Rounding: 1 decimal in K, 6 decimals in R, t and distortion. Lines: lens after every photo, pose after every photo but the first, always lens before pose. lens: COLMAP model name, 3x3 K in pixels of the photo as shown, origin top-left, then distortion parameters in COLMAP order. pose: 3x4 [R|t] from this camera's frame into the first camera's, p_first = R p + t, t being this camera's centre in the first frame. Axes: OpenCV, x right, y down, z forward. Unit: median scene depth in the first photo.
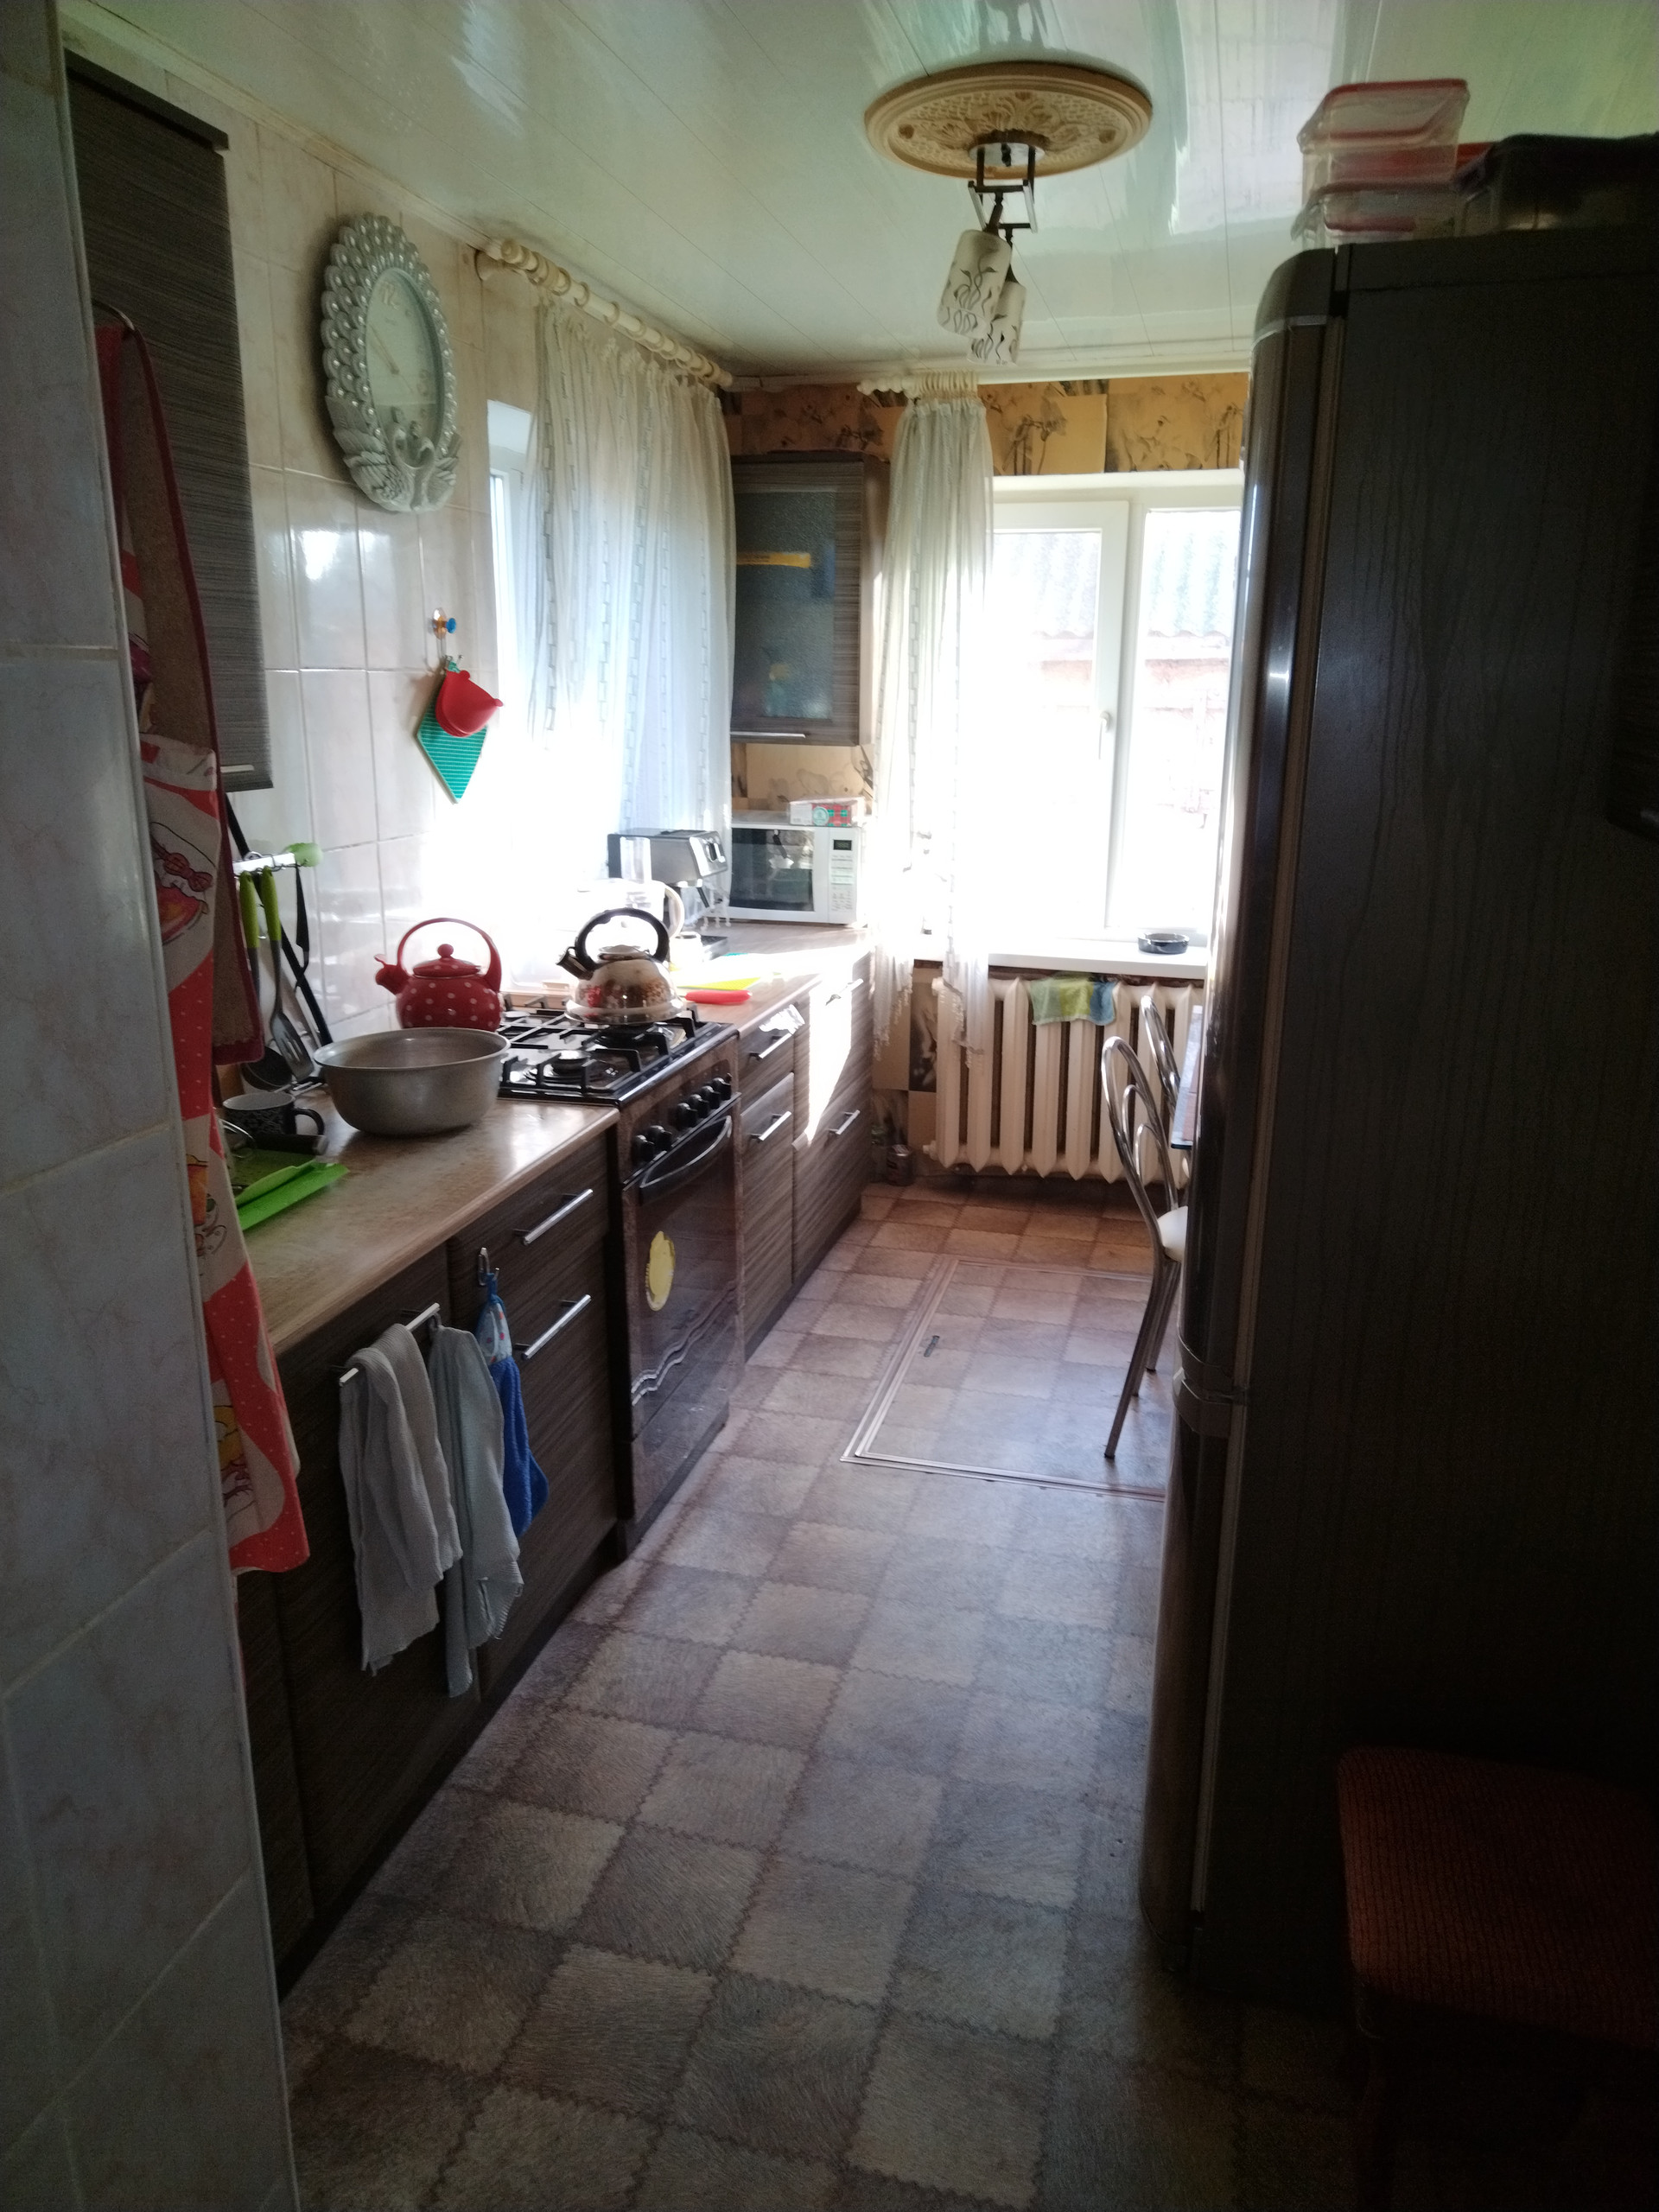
lens RADIAL K [[1500.1, 0, 834.3], [0, 1500.1, 1104.6], [0, 0, 1]] dist [-0.004240, 0.013868]
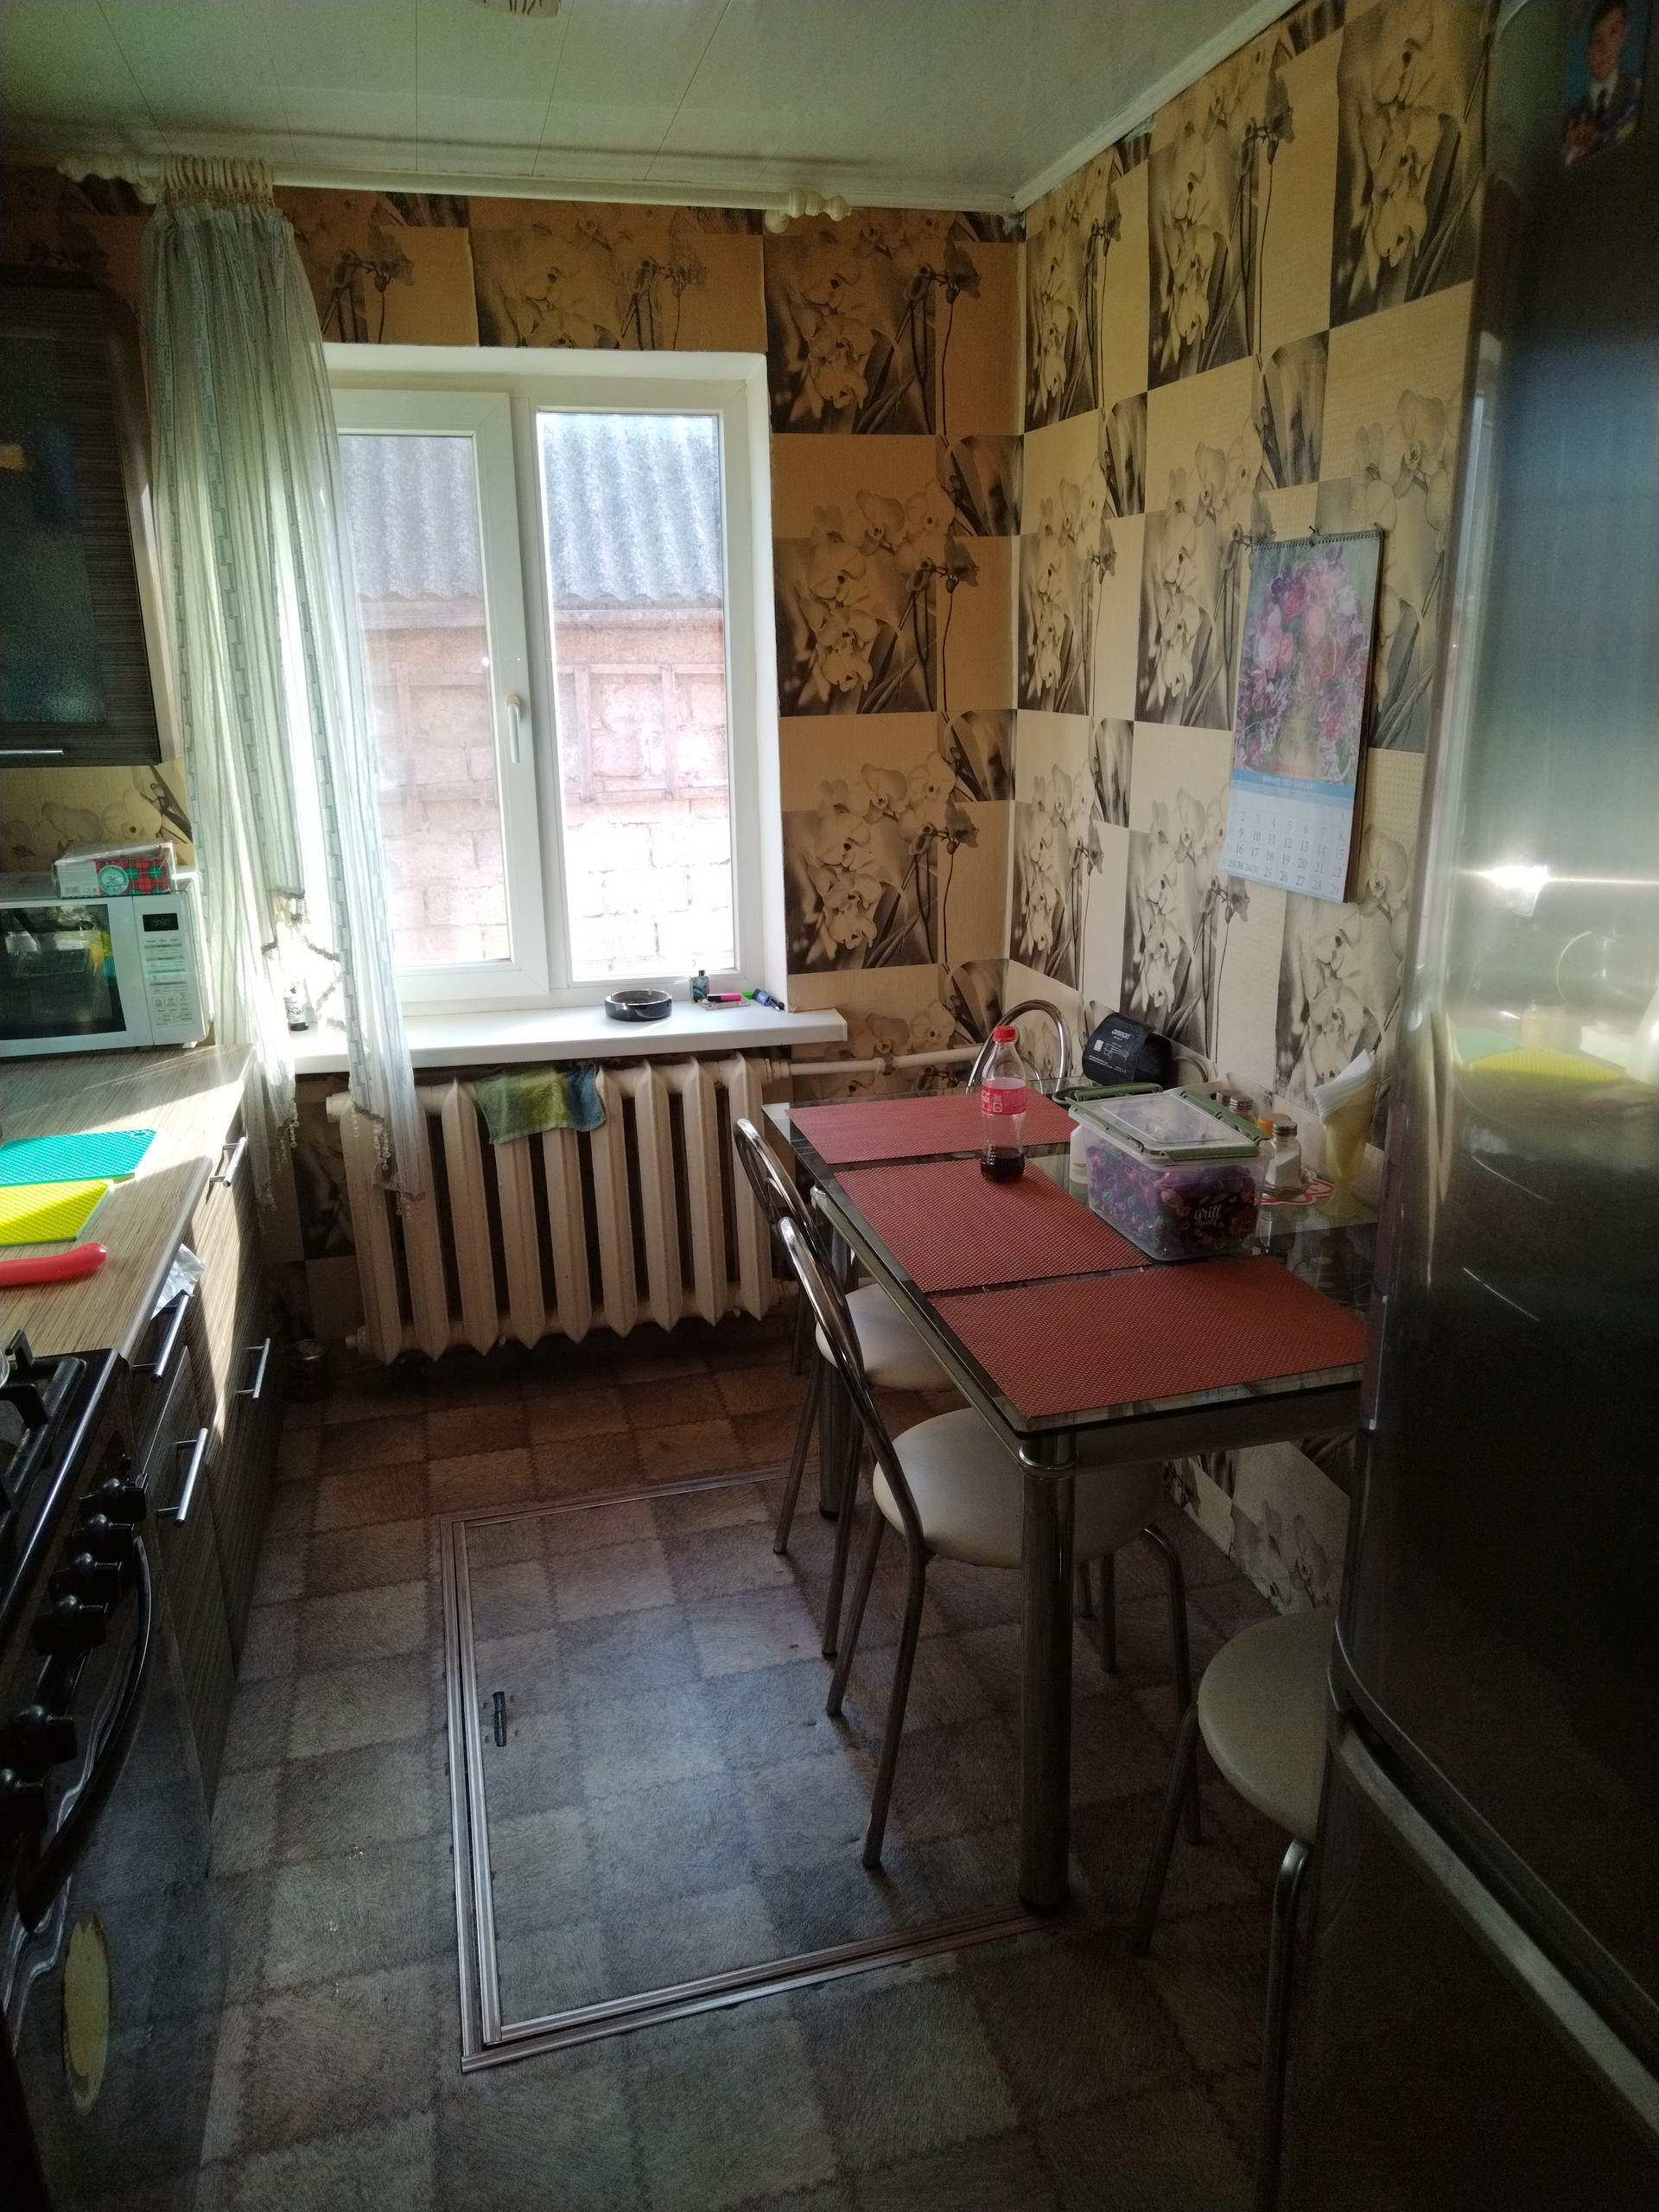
lens RADIAL K [[1500.1, 0, 832.8], [0, 1500.1, 1107.3], [0, 0, 1]] dist [-0.004240, 0.013868]
pose [[0.868896, -0.162885, 0.467427, -0.056136], [0.154806, 0.986359, 0.055951, -0.089254], [-0.470165, 0.023745, 0.882259, 0.319772]]
